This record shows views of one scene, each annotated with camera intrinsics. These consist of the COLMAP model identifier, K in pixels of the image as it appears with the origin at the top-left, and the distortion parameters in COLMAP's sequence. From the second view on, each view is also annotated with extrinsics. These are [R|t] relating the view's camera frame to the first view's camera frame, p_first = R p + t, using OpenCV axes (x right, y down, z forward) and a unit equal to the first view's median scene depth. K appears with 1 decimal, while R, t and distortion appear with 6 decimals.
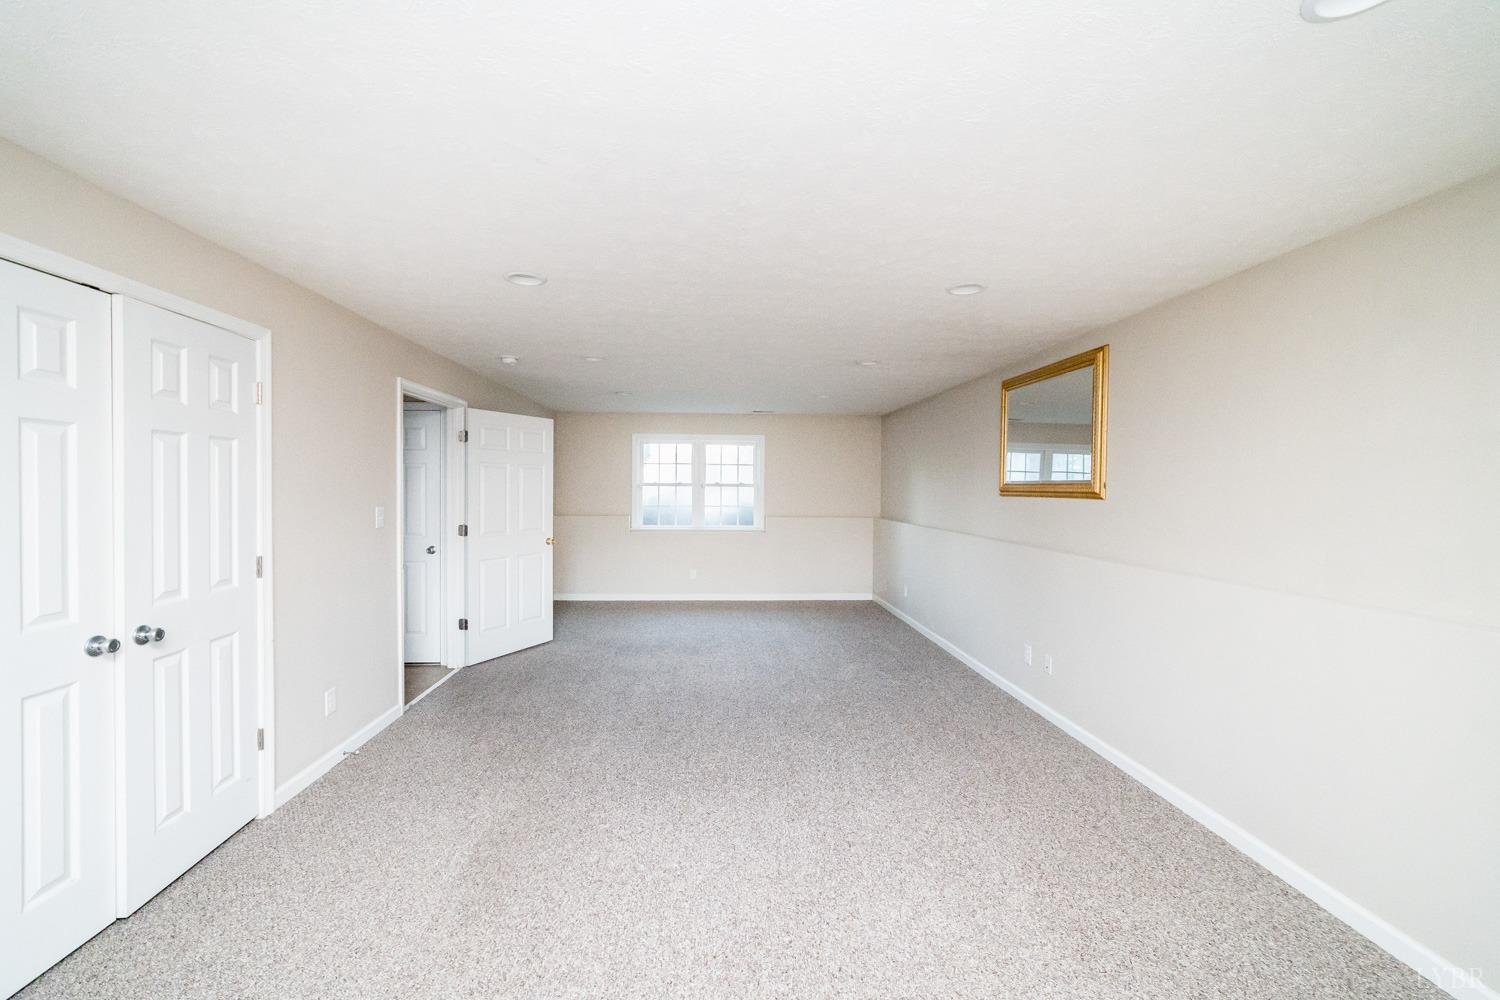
lens RADIAL K [[576.7, 0, 747.1], [0, 576.7, 506.0], [0, 0, 1]] dist [-0.024240, 0.008369]
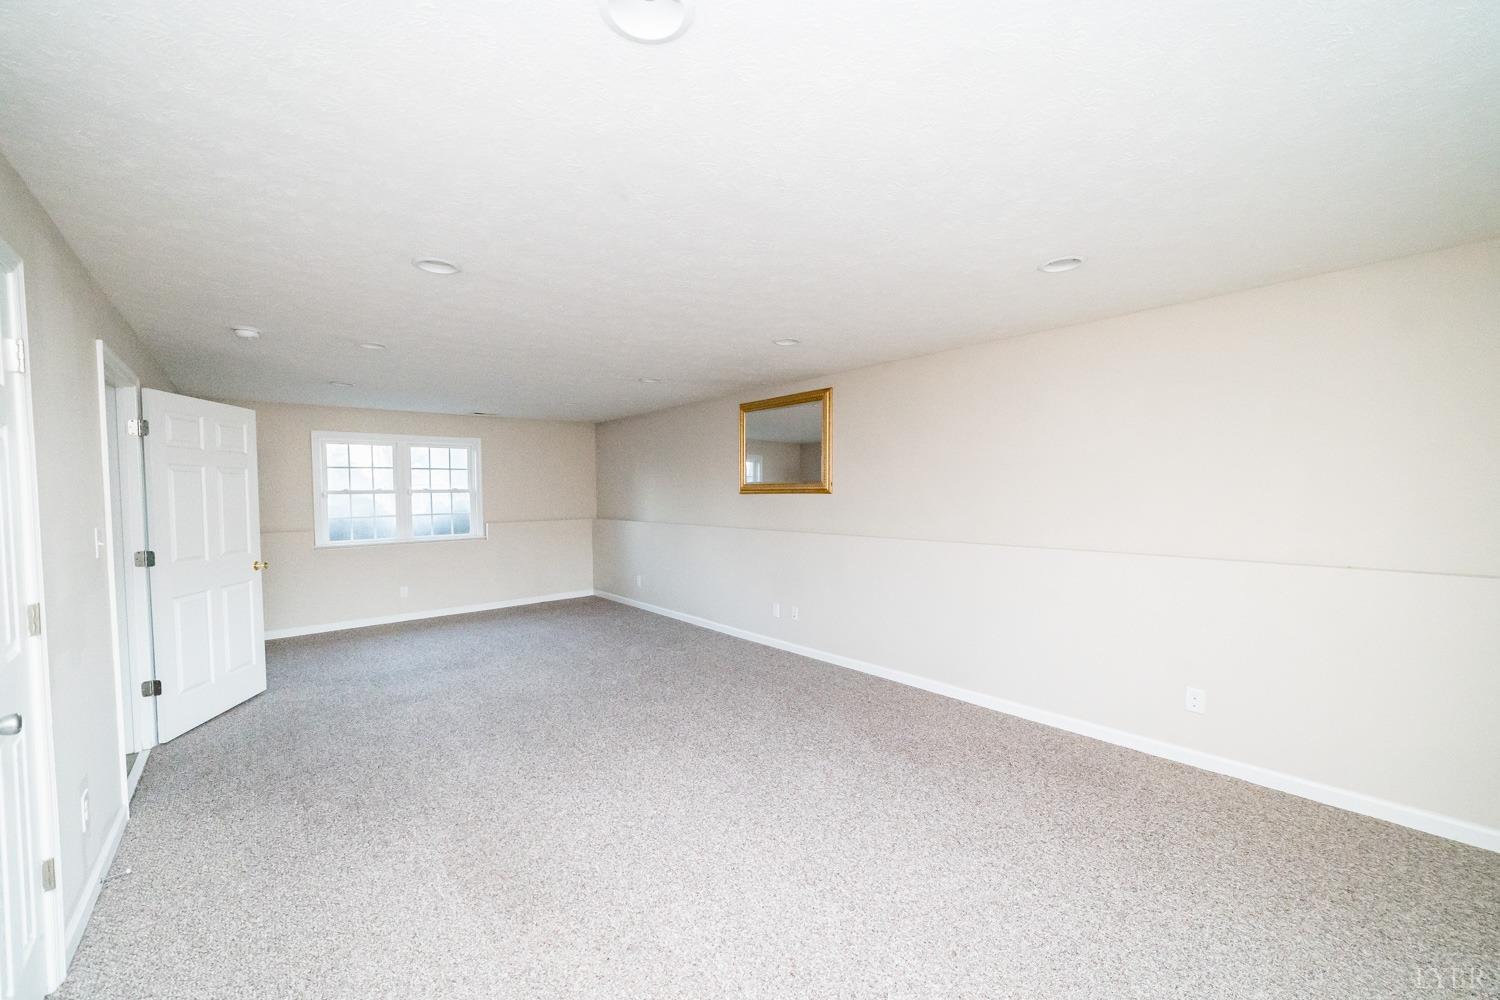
lens RADIAL K [[559.0, 0, 748.7], [0, 559.0, 523.3], [0, 0, 1]] dist [-0.021946, 0.007292]
pose [[0.795953, -0.054262, 0.602921, -0.256102], [0.039410, 0.998507, 0.037837, 0.001330], [-0.604074, -0.006355, 0.796903, -0.007863]]
